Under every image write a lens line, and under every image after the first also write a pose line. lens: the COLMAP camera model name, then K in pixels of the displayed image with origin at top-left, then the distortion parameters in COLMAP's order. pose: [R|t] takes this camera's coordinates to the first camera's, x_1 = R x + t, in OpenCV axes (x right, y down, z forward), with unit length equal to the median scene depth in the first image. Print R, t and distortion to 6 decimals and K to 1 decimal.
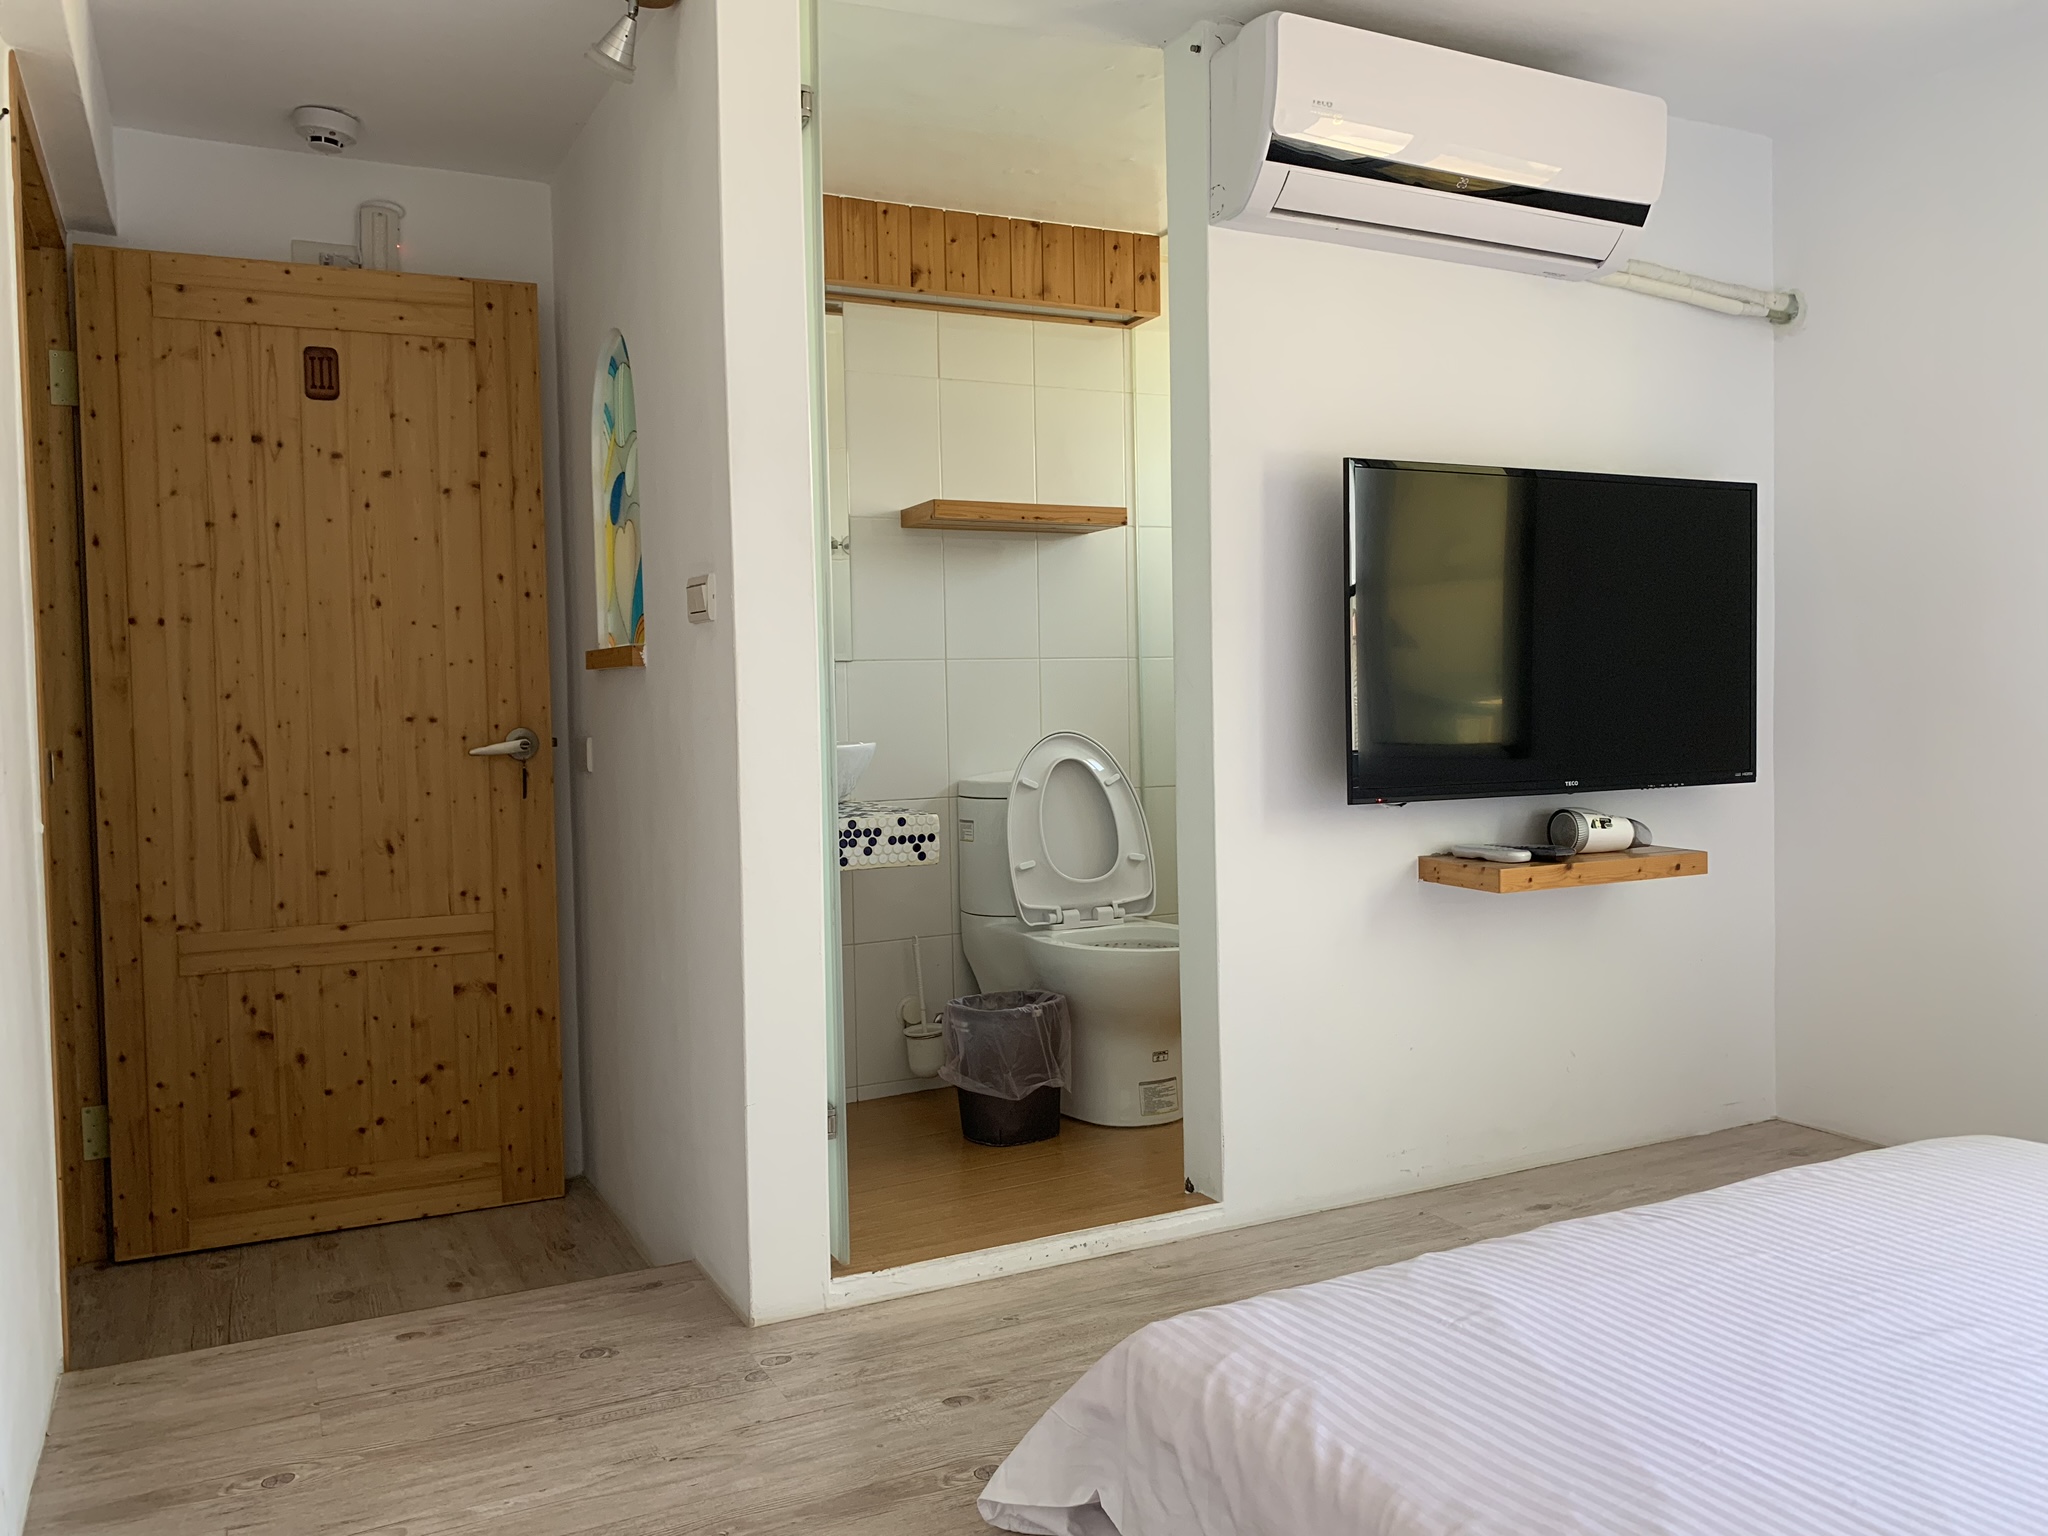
lens RADIAL K [[1553.0, 0, 1023.4], [0, 1553.0, 767.4], [0, 0, 1]] dist [0.004645, 0.001509]
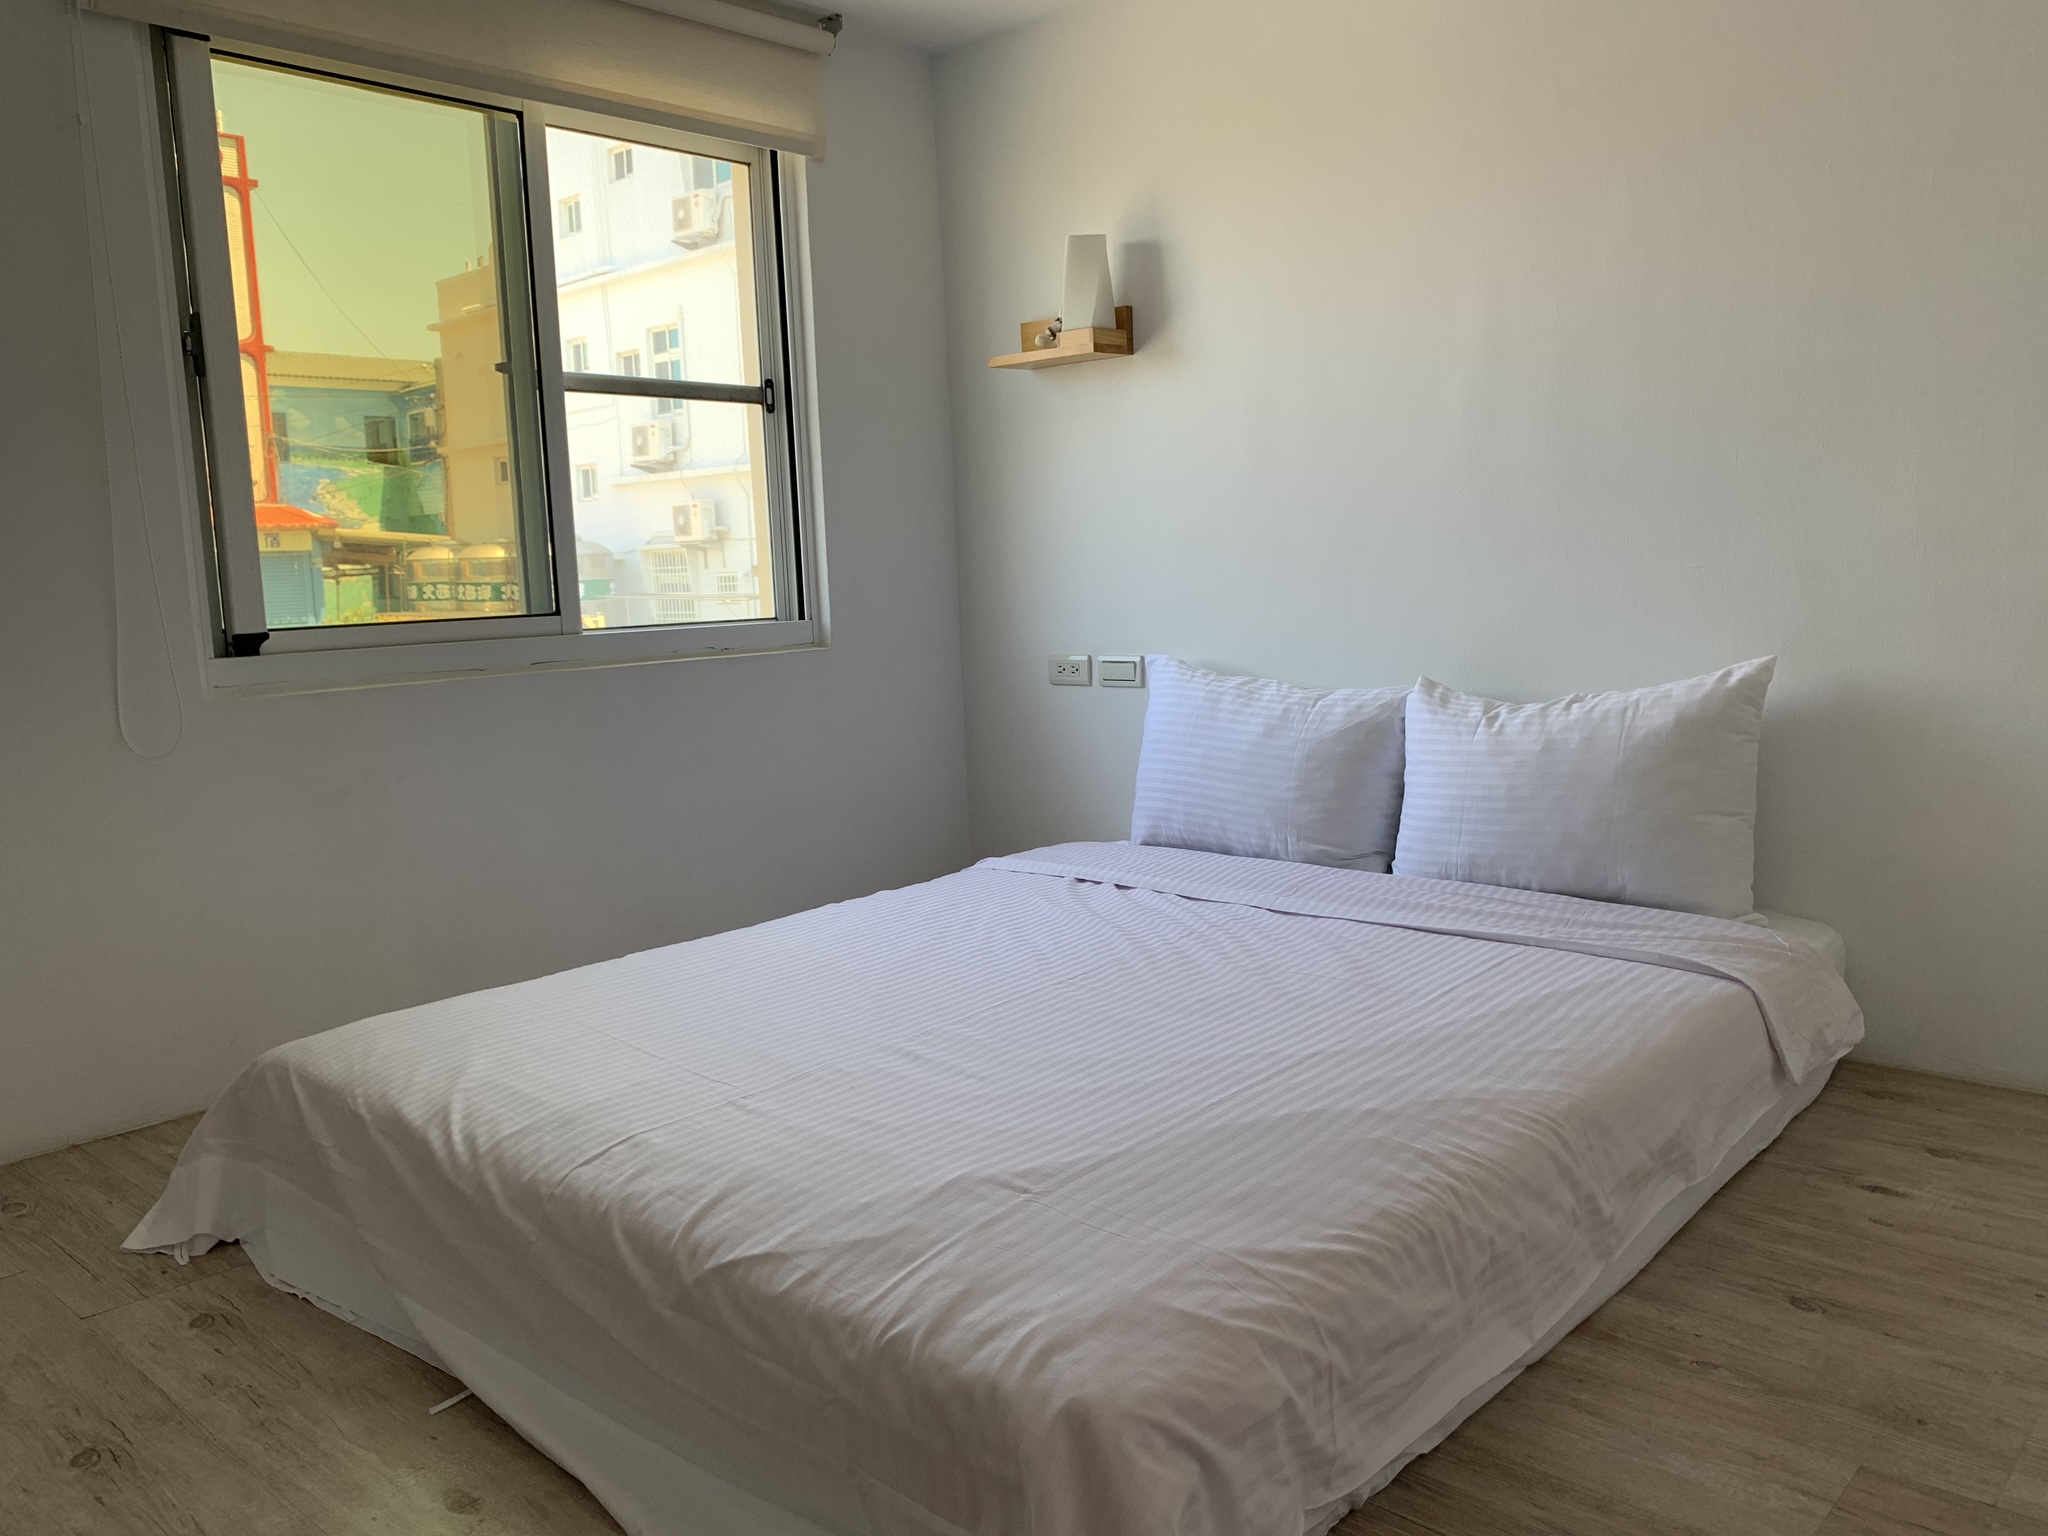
lens RADIAL K [[1553.0, 0, 1023.2], [0, 1553.0, 766.8], [0, 0, 1]] dist [0.004645, 0.001509]
pose [[-0.352188, -0.109184, 0.929539, -0.619889], [0.079119, 0.986144, 0.145810, -0.041611], [-0.932579, 0.124897, -0.338670, 1.406828]]
